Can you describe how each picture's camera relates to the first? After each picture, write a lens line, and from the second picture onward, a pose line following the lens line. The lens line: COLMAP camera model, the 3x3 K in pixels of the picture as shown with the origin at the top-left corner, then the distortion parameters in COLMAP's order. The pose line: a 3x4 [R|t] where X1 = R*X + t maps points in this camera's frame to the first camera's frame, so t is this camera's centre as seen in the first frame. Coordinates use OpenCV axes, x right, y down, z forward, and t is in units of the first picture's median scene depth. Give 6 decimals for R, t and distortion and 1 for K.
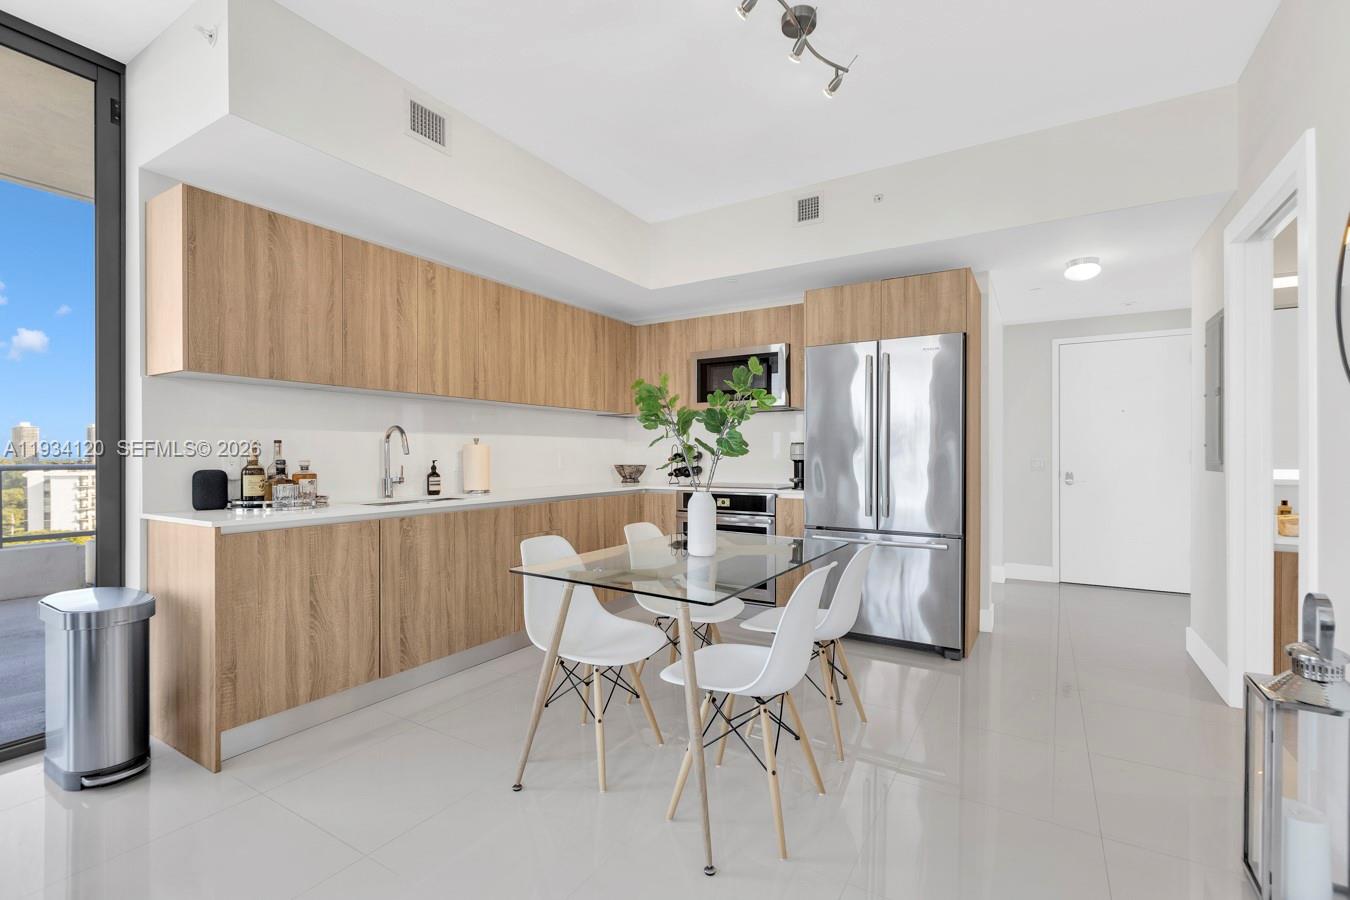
lens RADIAL K [[602.8, 0, 679.8], [0, 602.8, 457.1], [0, 0, 1]] dist [0.000250, 0.000305]
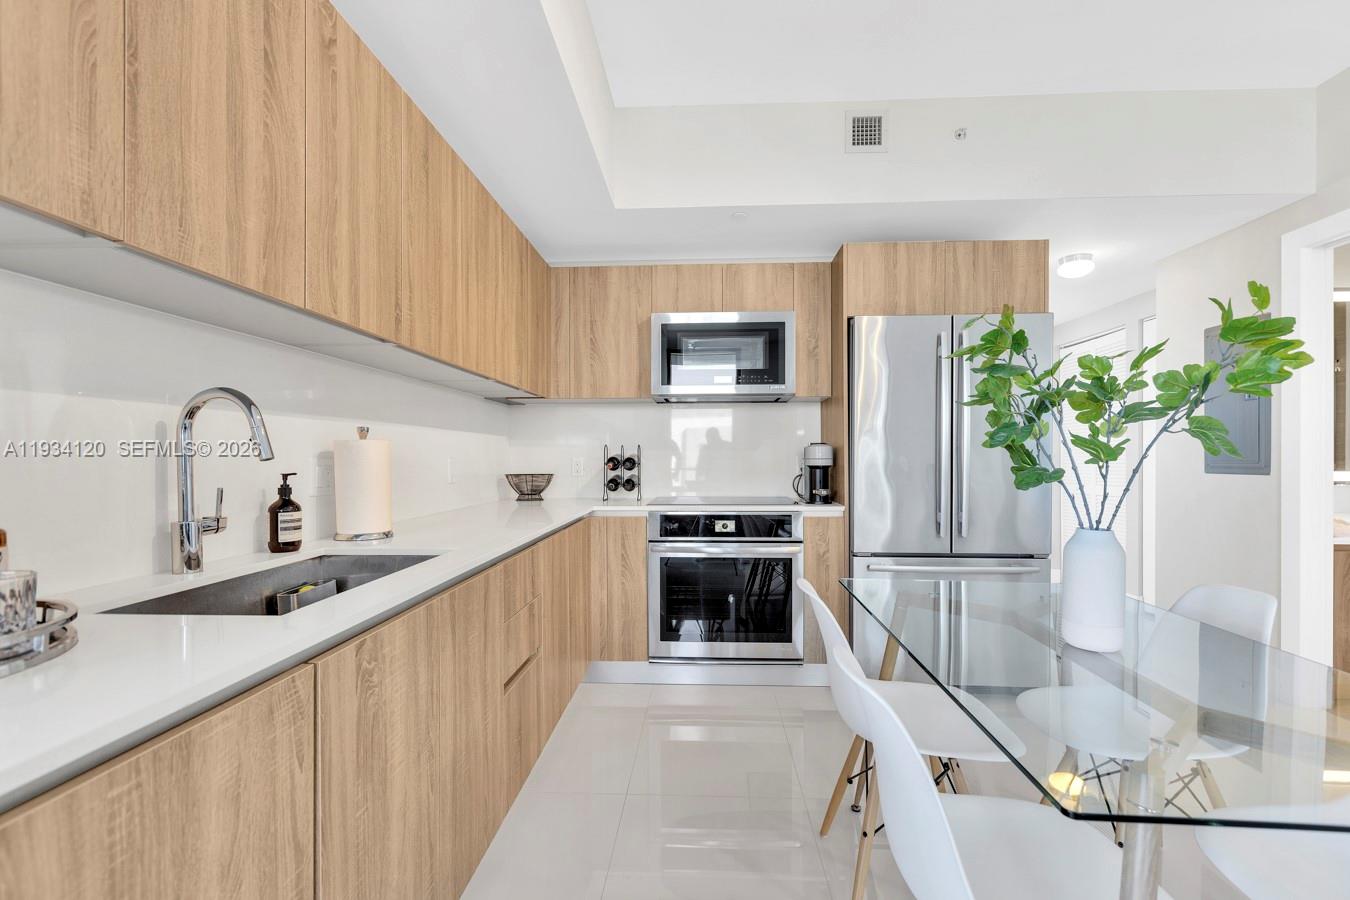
lens RADIAL K [[602.8, 0, 683.0], [0, 602.8, 459.2], [0, 0, 1]] dist [0.000250, 0.000305]
pose [[0.878816, -0.003403, 0.477149, -0.398426], [0.004892, 0.999986, -0.001878, -0.003429], [-0.477136, 0.003985, 0.878820, 0.516675]]
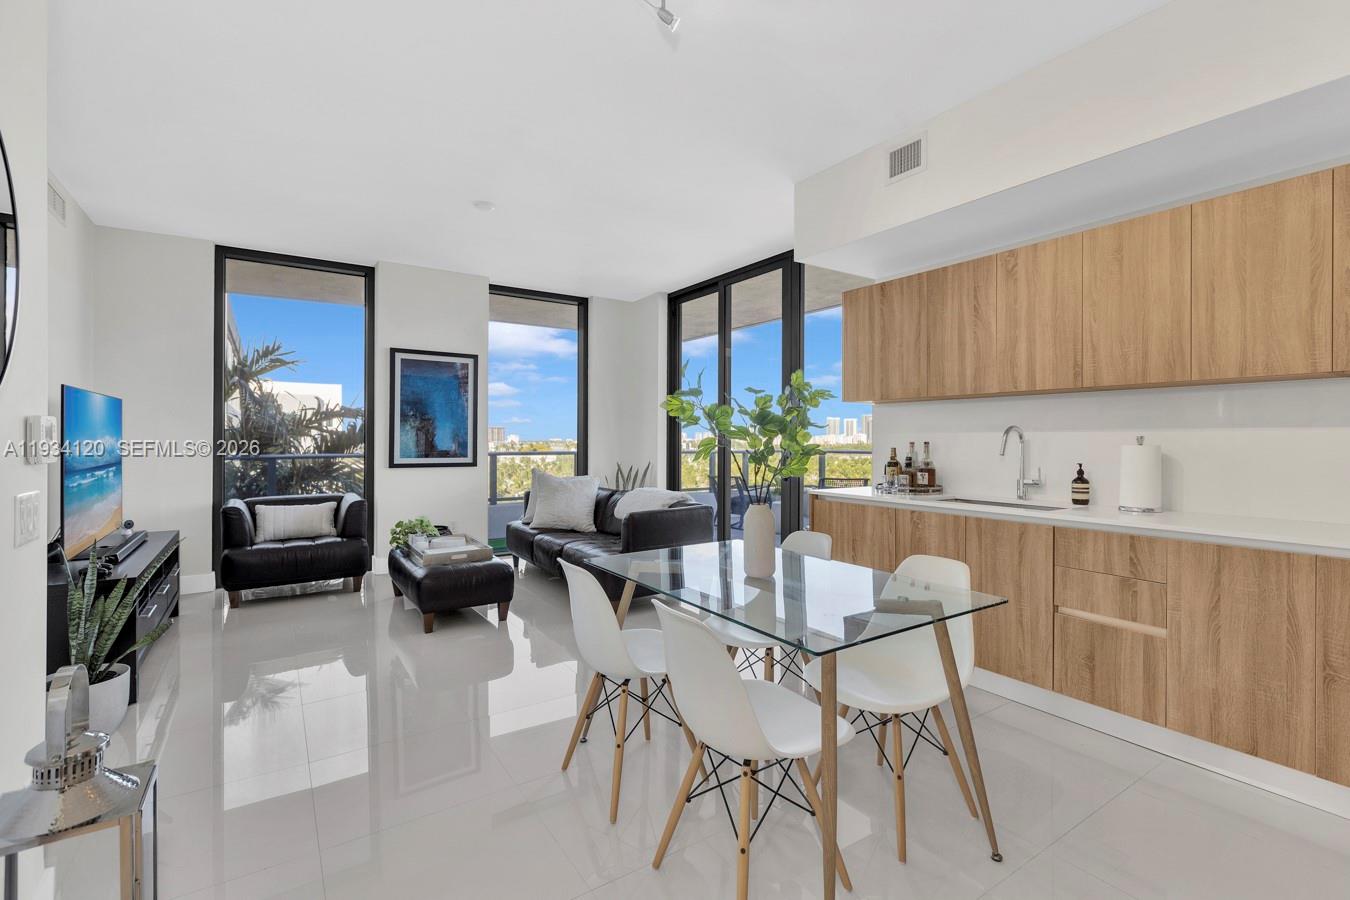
lens RADIAL K [[602.8, 0, 679.9], [0, 602.8, 436.4], [0, 0, 1]] dist [0.000250, 0.000305]
pose [[-0.432909, -0.001746, -0.901436, 0.652325], [-0.007857, 0.999967, 0.001837, -0.032785], [0.901403, 0.007878, -0.432909, 0.944145]]
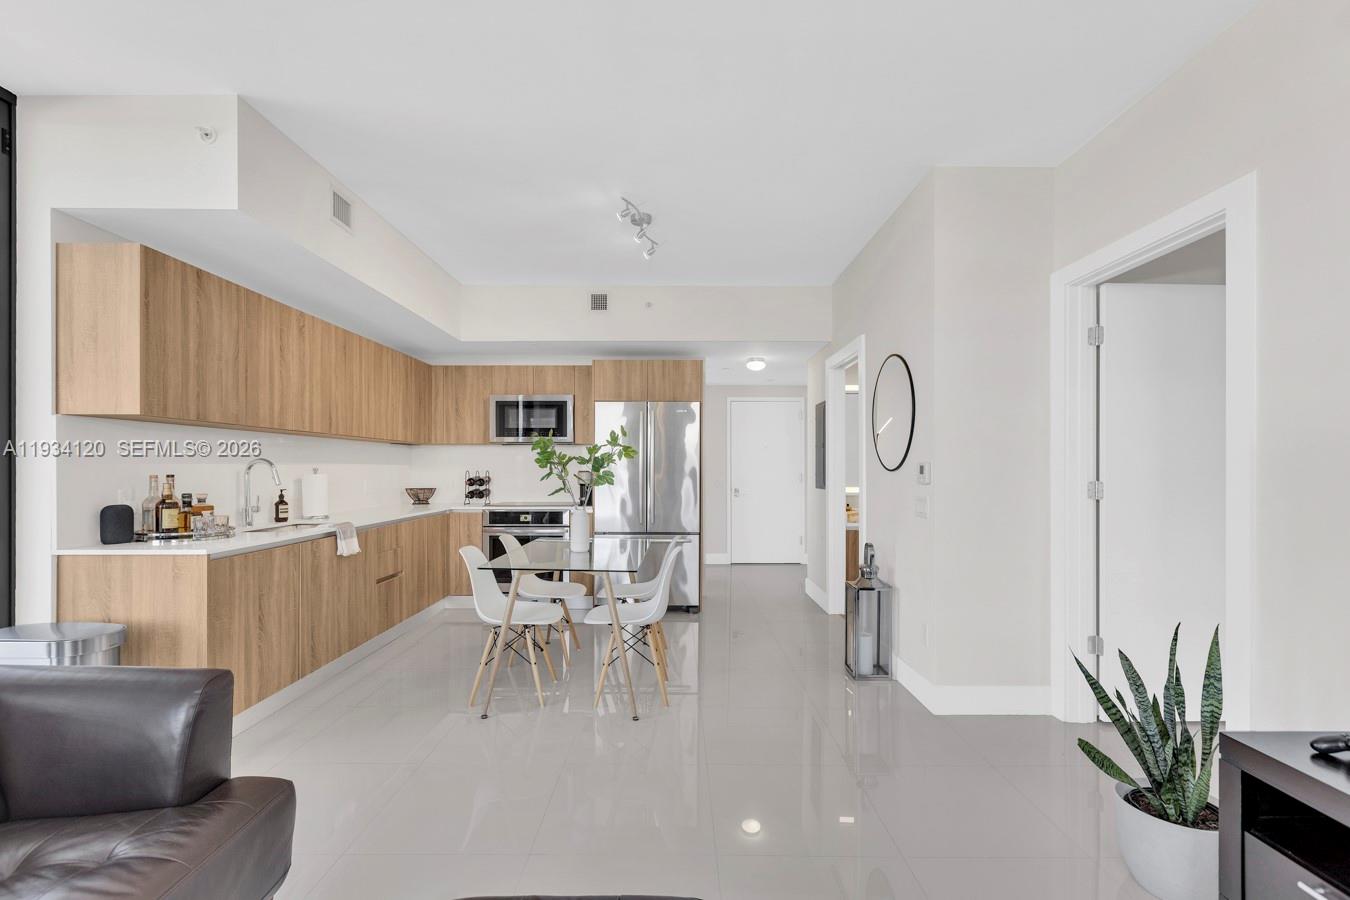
lens RADIAL K [[602.8, 0, 681.8], [0, 602.8, 469.1], [0, 0, 1]] dist [0.000250, 0.000305]
pose [[0.853381, 0.000234, 0.521288, -0.395401], [0.002105, 0.999990, -0.003894, -0.027747], [-0.521284, 0.004421, 0.853372, -0.314112]]
